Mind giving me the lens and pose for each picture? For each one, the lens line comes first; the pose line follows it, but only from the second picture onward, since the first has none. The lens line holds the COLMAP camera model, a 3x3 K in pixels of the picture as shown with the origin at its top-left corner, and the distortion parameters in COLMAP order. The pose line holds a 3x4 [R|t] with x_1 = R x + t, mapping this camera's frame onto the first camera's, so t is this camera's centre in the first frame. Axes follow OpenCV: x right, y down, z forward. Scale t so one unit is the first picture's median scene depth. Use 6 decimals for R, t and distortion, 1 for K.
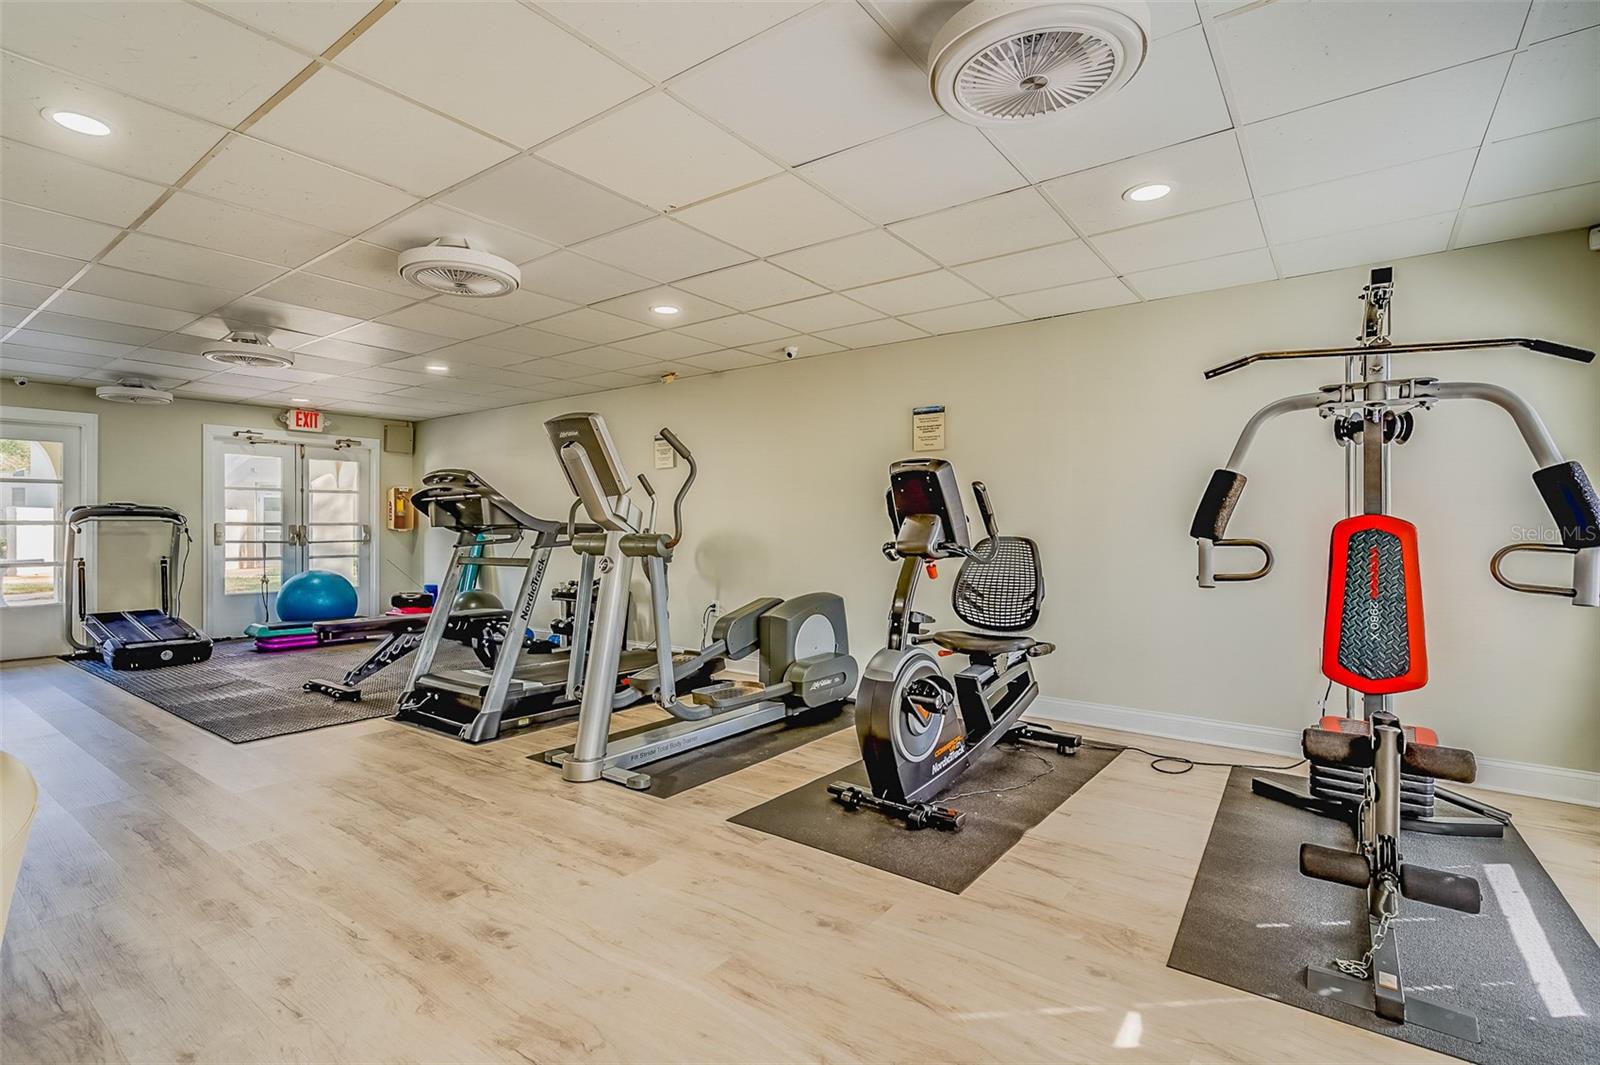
lens RADIAL K [[744.0, 0, 784.1], [0, 744.0, 523.6], [0, 0, 1]] dist [0.002836, 0.000695]
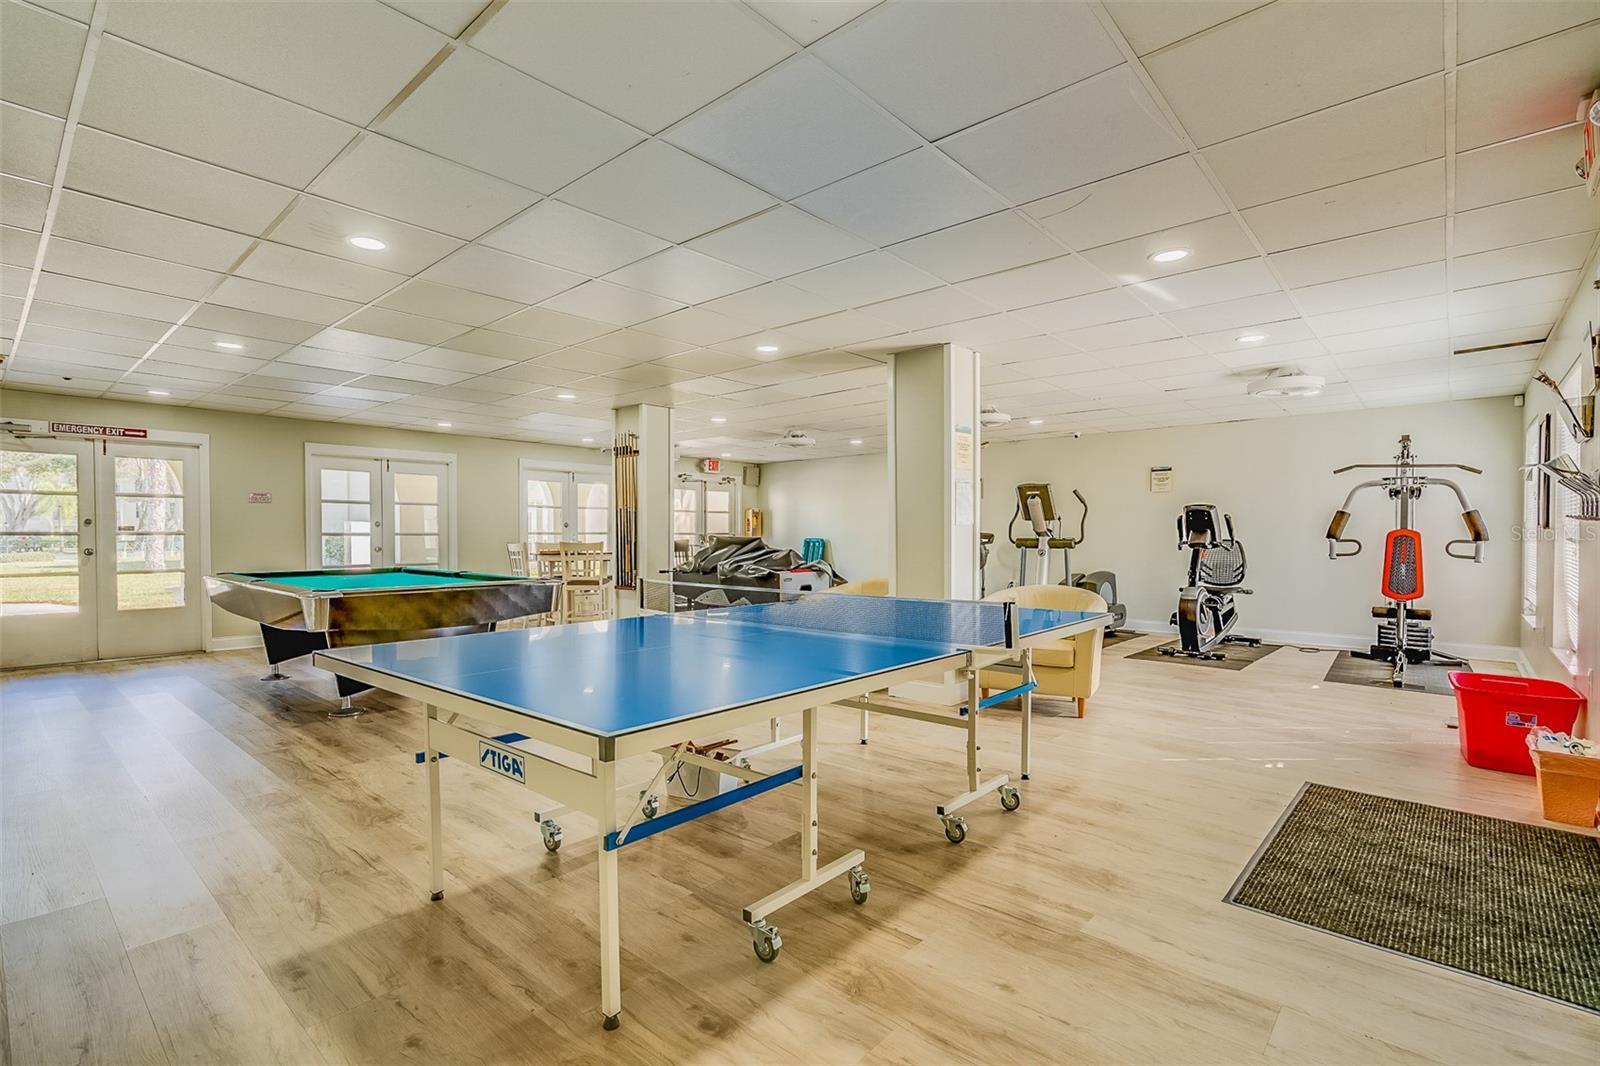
lens RADIAL K [[744.0, 0, 817.2], [0, 744.0, 547.2], [0, 0, 1]] dist [0.002836, 0.000695]
pose [[0.998646, -0.000971, -0.052017, -0.930344], [0.001988, 0.999808, 0.019511, -0.003081], [0.051988, -0.019588, 0.998456, -1.427626]]
